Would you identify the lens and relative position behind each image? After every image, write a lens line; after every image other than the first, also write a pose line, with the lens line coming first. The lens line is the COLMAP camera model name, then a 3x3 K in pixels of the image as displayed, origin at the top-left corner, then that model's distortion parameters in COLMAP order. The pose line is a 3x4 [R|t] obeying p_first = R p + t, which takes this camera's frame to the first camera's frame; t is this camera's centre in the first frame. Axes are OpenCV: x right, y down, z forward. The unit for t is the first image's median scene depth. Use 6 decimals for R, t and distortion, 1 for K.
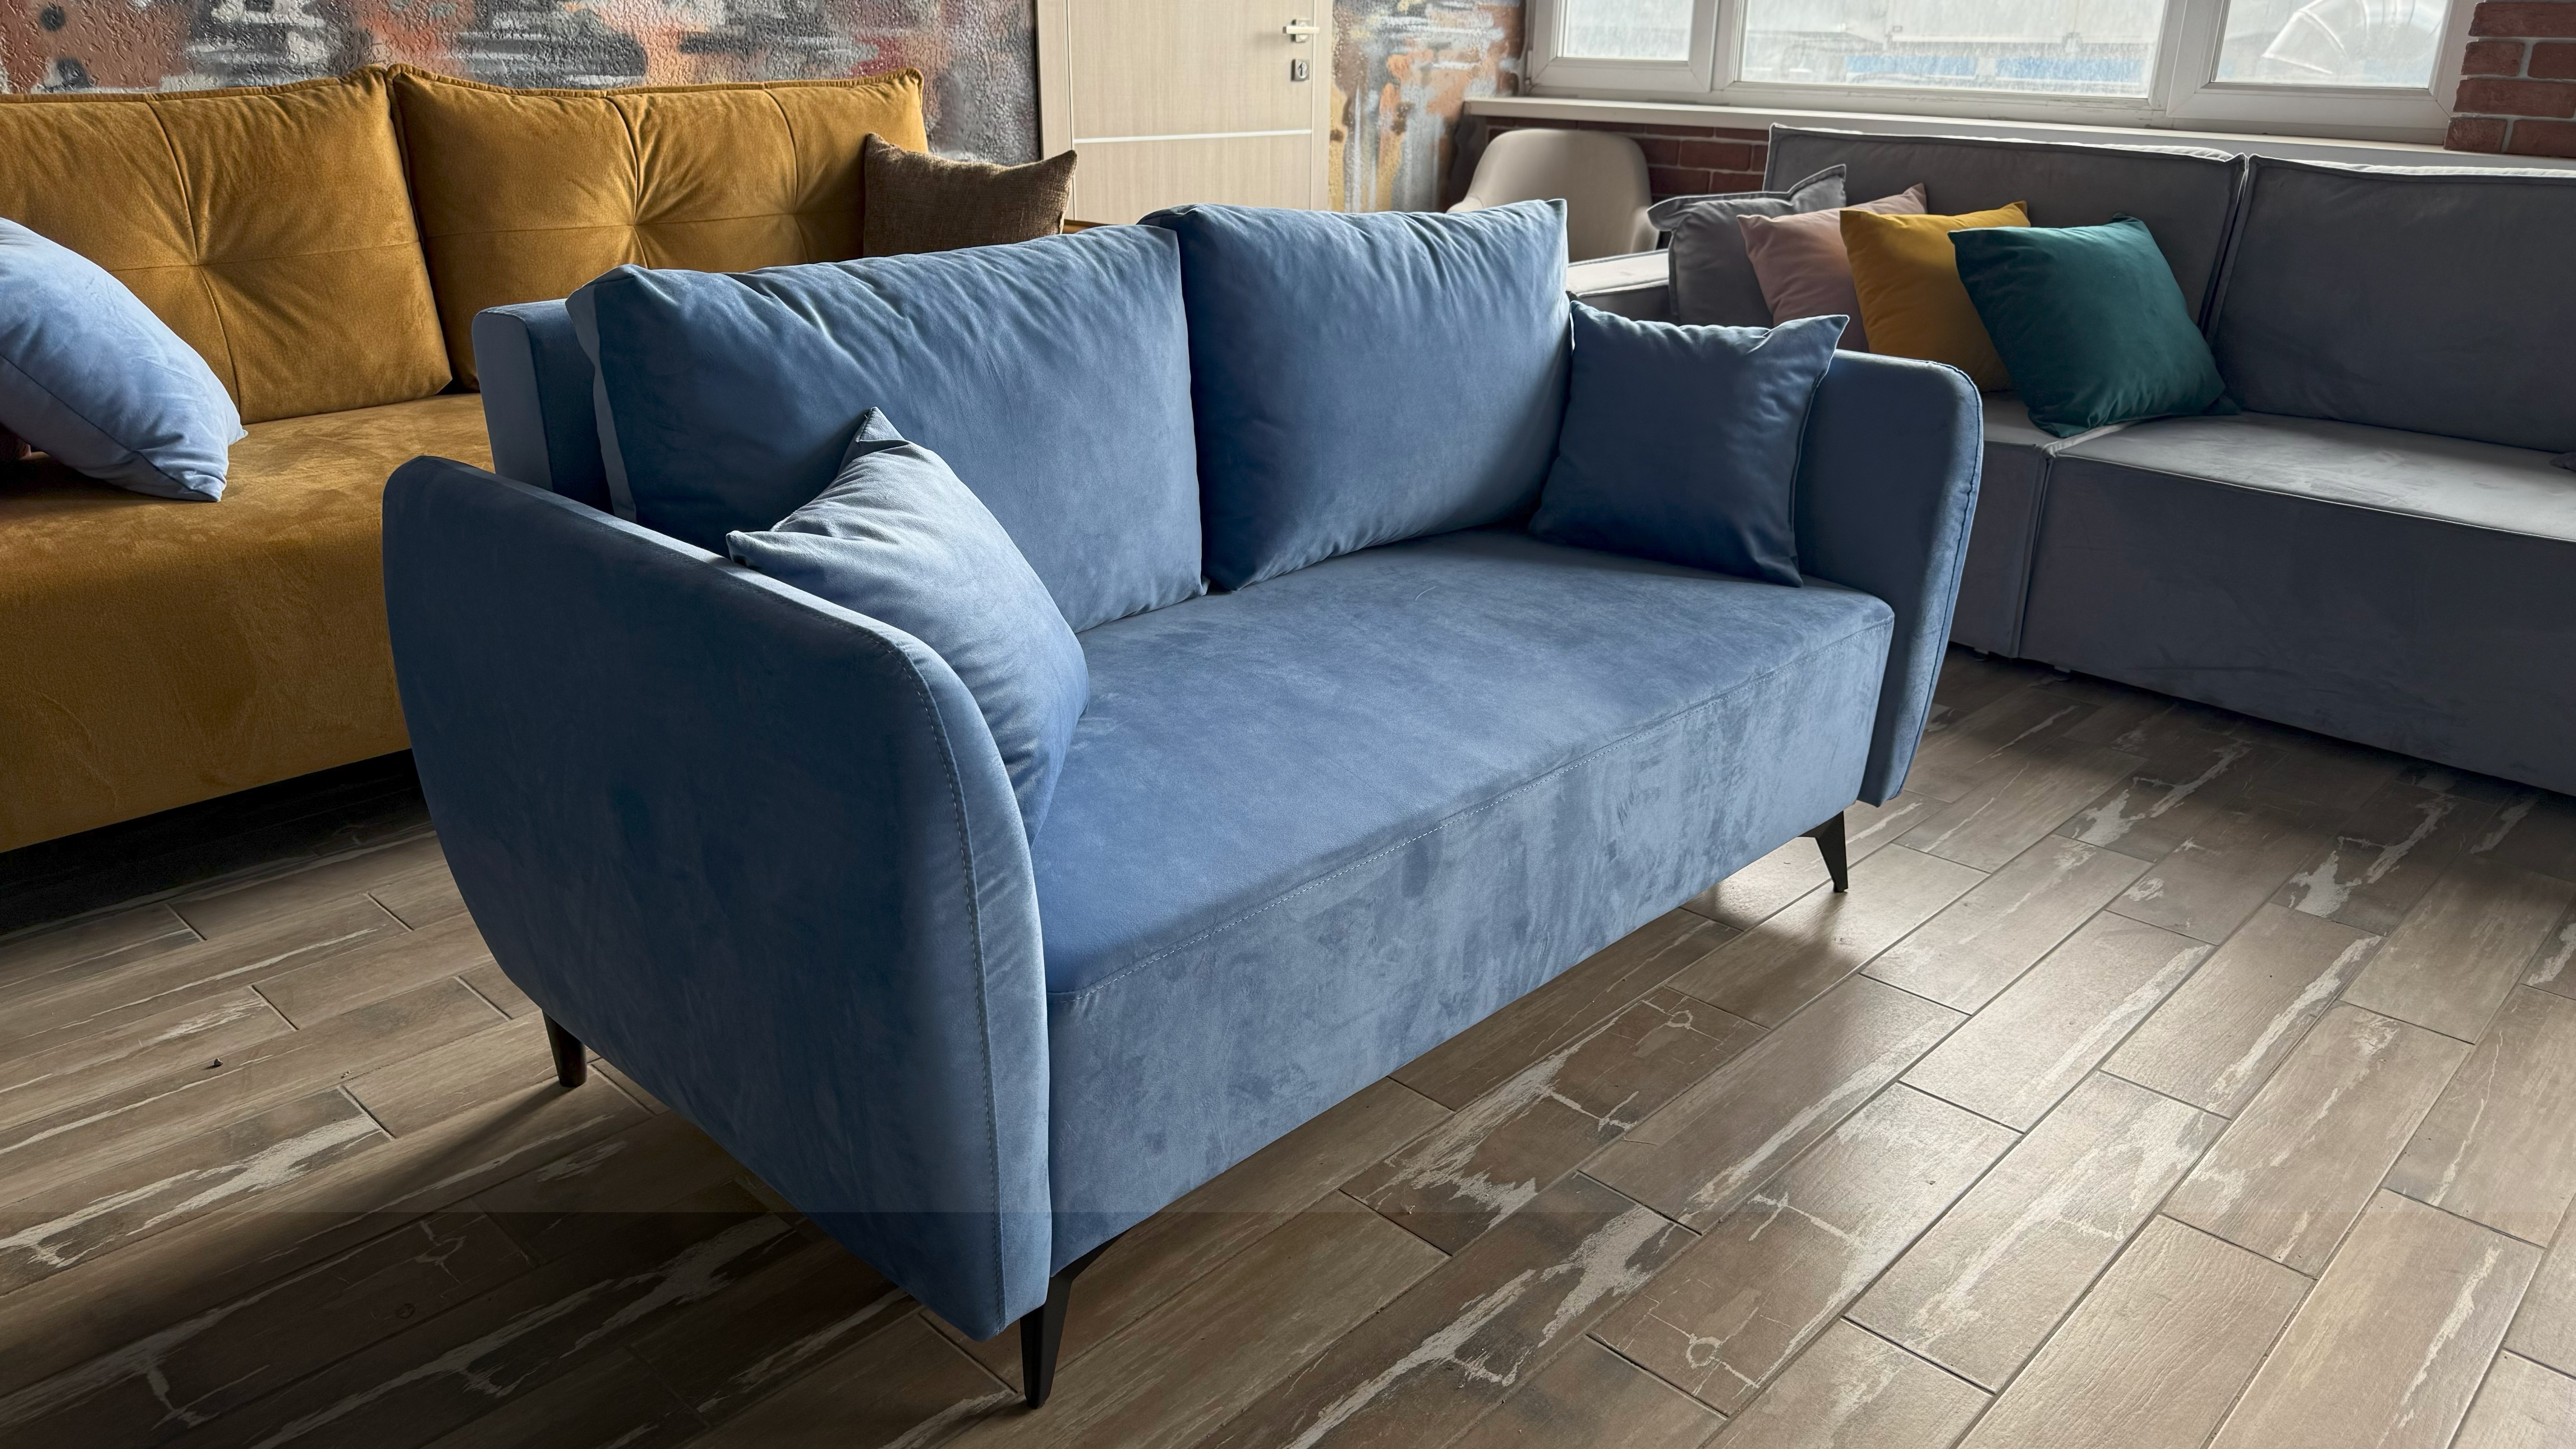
lens RADIAL K [[1816.0, 0, 1296.2], [0, 1816.0, 731.7], [0, 0, 1]] dist [0.038121, -0.052761]
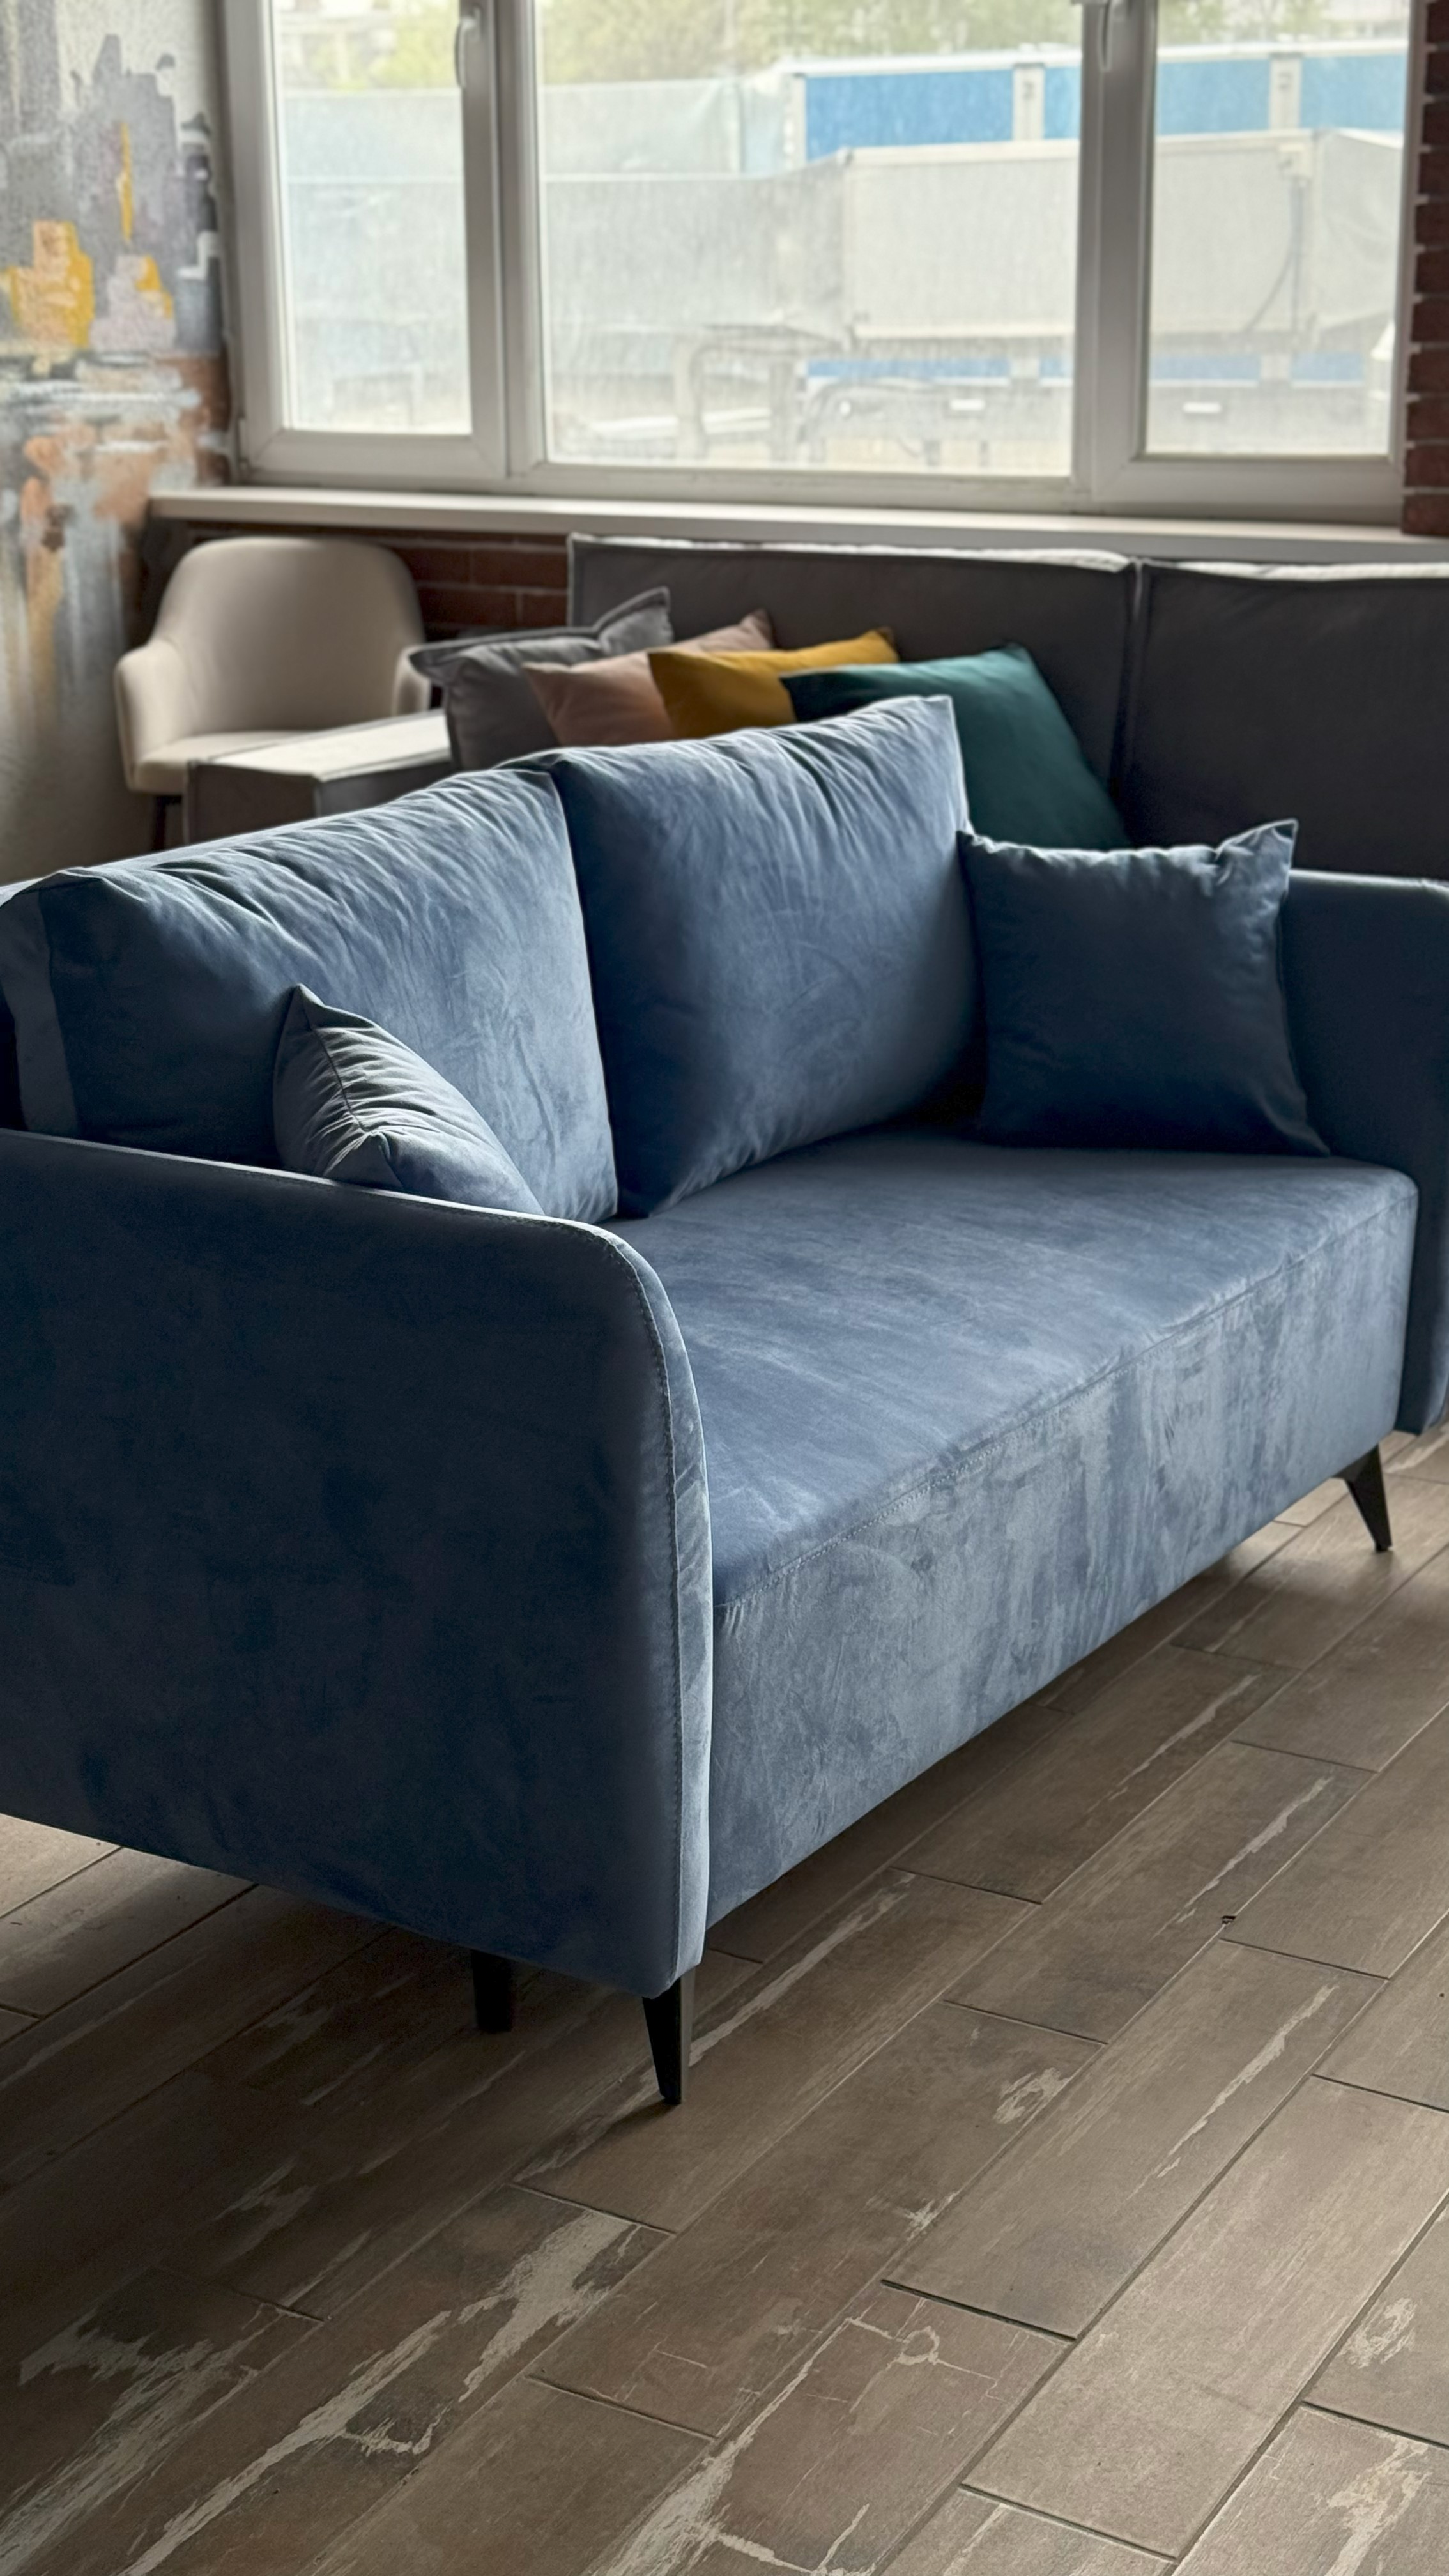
lens RADIAL K [[3543.1, 0, 716.3], [0, 3543.1, 1366.3], [0, 0, 1]] dist [0.079241, 0.000000]
pose [[0.973709, -0.089432, 0.209504, -0.012390], [0.103763, 0.992885, -0.058418, 0.108870], [-0.202789, 0.078621, 0.976061, -0.471652]]
